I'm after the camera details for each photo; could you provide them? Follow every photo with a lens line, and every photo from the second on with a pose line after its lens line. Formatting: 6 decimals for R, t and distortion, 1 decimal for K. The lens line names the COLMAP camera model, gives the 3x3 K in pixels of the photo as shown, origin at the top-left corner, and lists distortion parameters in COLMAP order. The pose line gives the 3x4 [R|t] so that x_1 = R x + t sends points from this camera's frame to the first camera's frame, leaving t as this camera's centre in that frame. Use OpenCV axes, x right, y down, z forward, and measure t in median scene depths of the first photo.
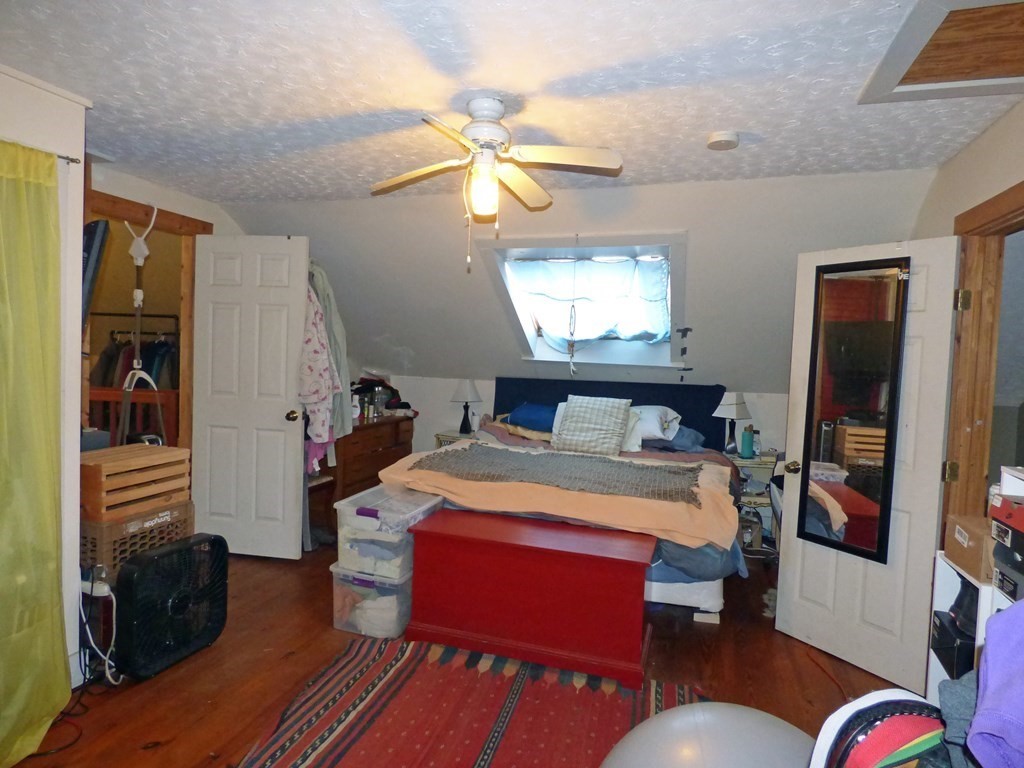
lens RADIAL K [[625.8, 0, 516.6], [0, 625.8, 382.1], [0, 0, 1]] dist [-0.017902, 0.004131]
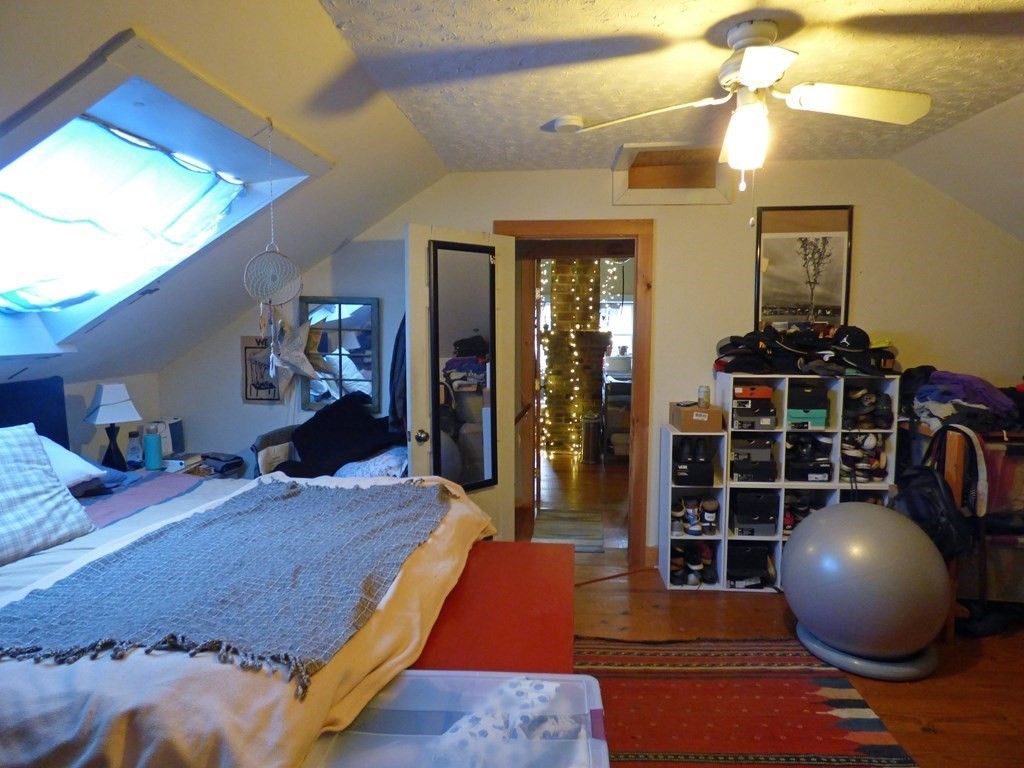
lens RADIAL K [[625.8, 0, 516.6], [0, 625.8, 382.1], [0, 0, 1]] dist [-0.017902, 0.004131]
pose [[-0.209843, -0.132228, 0.968753, -0.491722], [0.040934, 0.988756, 0.143825, -0.078686], [-0.976878, 0.069836, -0.202071, 0.900194]]
